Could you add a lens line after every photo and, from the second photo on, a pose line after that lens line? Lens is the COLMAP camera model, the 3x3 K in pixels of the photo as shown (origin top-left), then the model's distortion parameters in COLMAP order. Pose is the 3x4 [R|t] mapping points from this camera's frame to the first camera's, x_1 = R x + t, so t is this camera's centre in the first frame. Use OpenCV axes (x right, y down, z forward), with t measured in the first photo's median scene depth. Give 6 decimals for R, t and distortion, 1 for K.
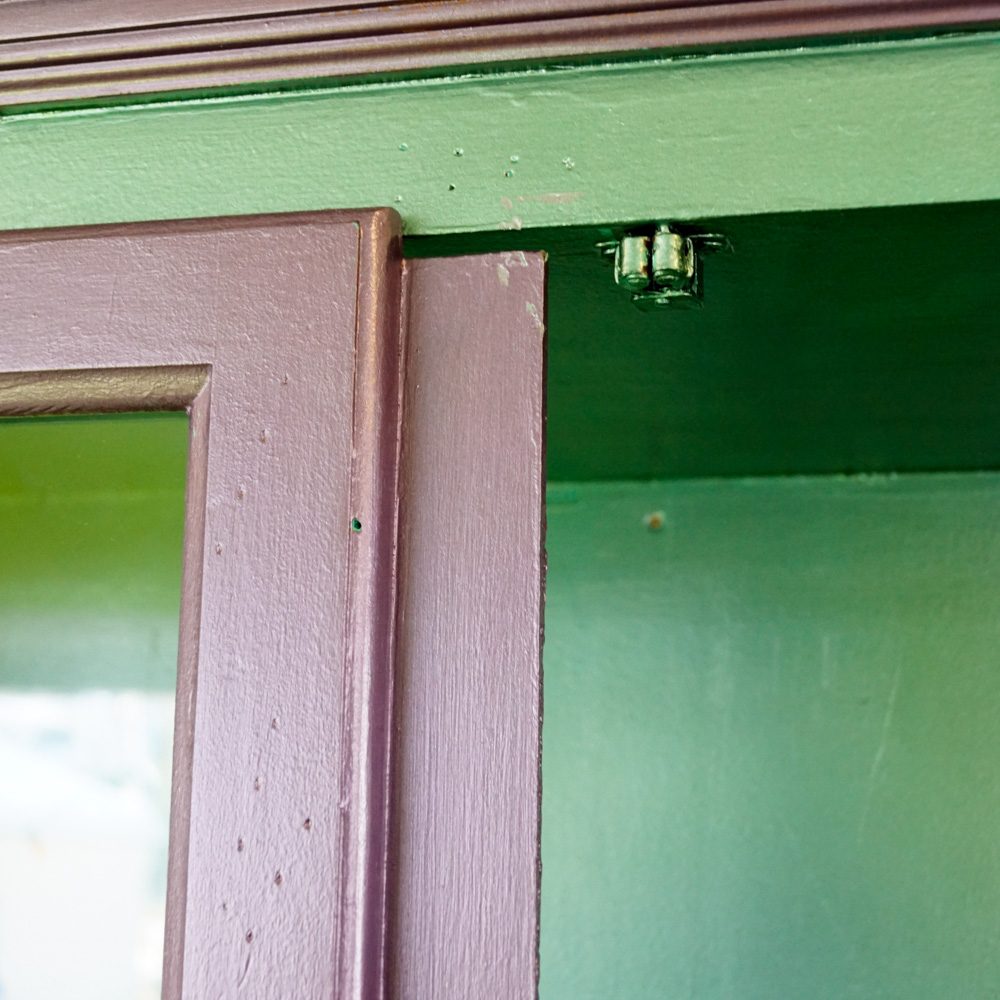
lens RADIAL K [[1886.5, 0, 500.0], [0, 1886.5, 500.0], [0, 0, 1]] dist [-0.001219, -0.096060]
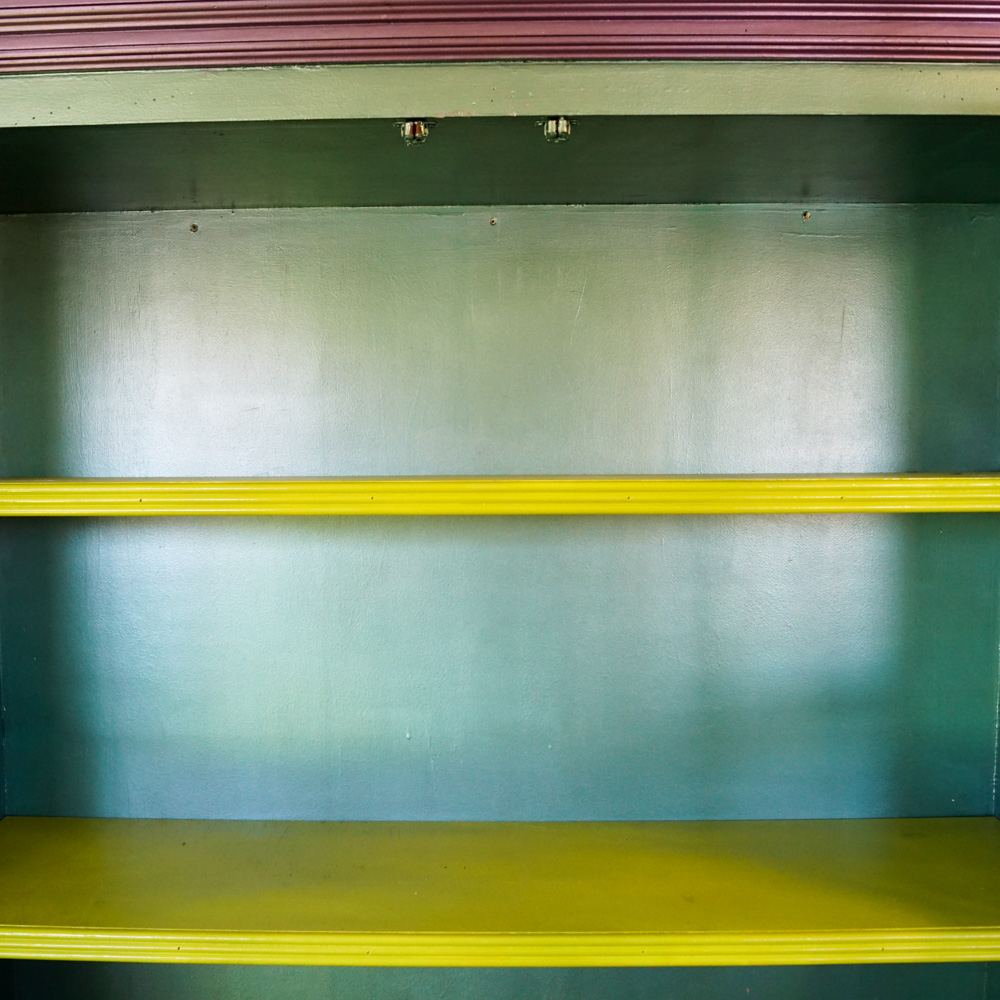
lens RADIAL K [[1158.1, 0, 500.0], [0, 1158.1, 500.0], [0, 0, 1]] dist [-0.084560, 0.001960]
pose [[0.963544, -0.045726, 0.263614, -0.535925], [-0.014239, 0.975127, 0.221190, 0.052768], [-0.267171, -0.216880, 0.938926, -0.879385]]
